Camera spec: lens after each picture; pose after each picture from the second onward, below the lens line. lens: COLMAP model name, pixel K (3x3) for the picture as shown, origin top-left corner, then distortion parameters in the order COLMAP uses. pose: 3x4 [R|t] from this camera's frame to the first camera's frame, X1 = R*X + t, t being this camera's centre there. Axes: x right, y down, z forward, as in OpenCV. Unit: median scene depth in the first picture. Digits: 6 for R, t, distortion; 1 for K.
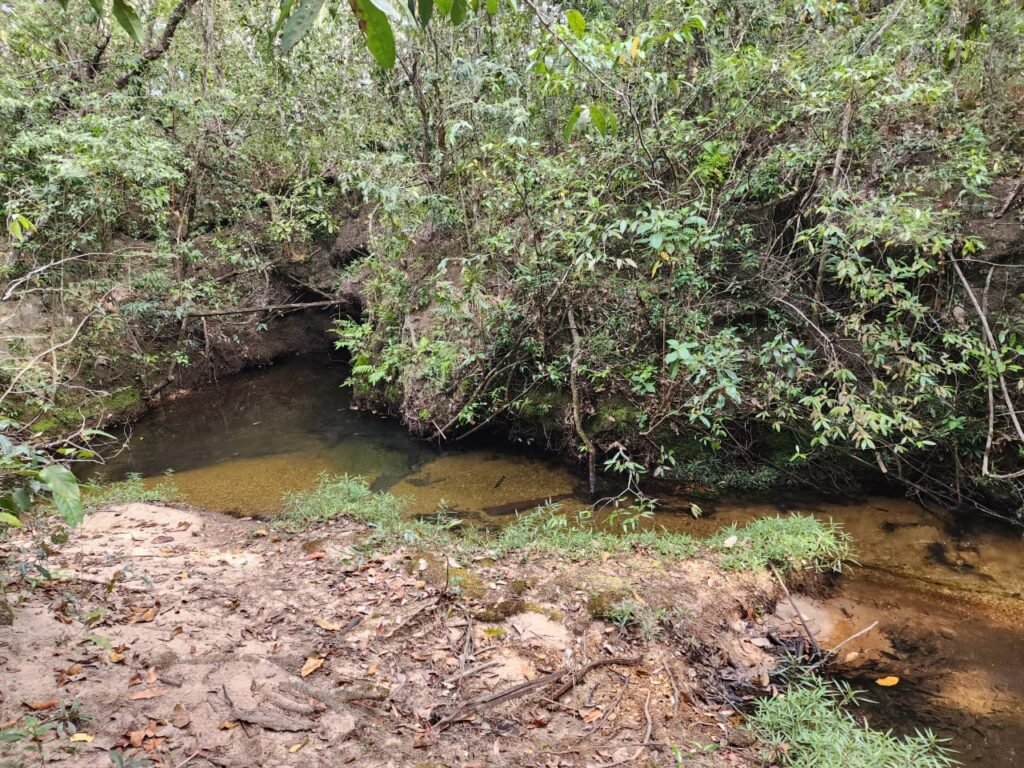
lens RADIAL K [[685.8, 0, 520.3], [0, 685.8, 385.2], [0, 0, 1]] dist [0.051807, -0.045170]
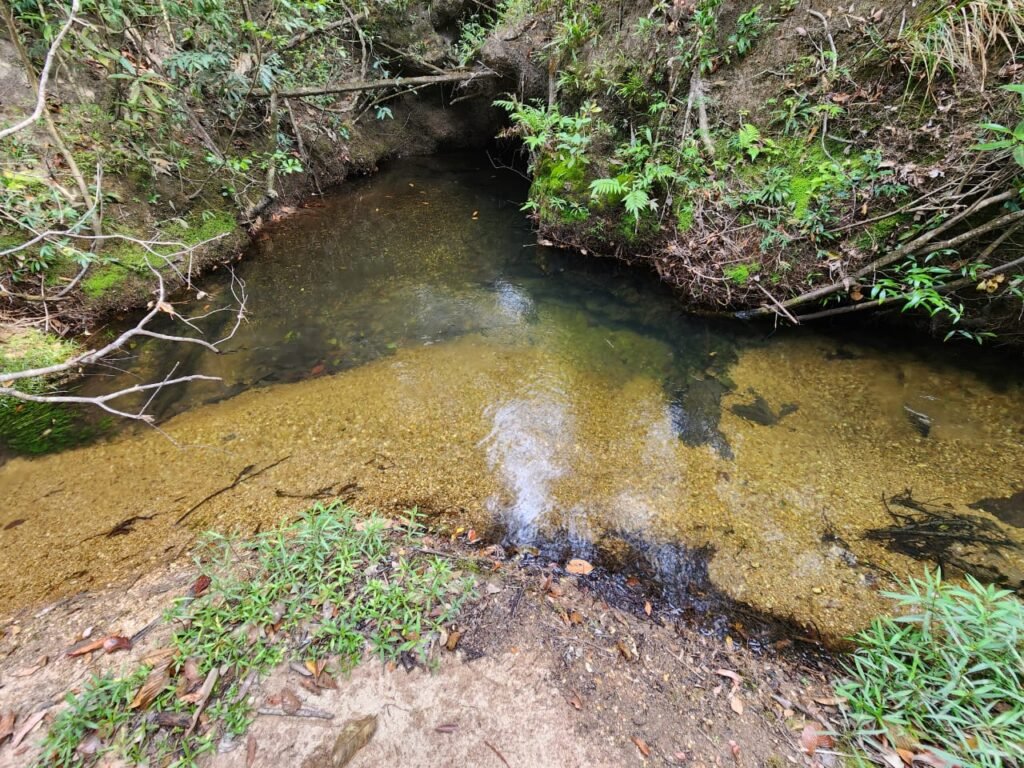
lens RADIAL K [[418.7, 0, 512.0], [0, 418.7, 384.0], [0, 0, 1]] dist [0.004480, -0.005496]
pose [[0.998190, -0.022419, 0.055807, -0.237424], [-0.004043, 0.900812, 0.434191, -0.018805], [-0.060006, -0.433631, 0.899091, 0.423710]]
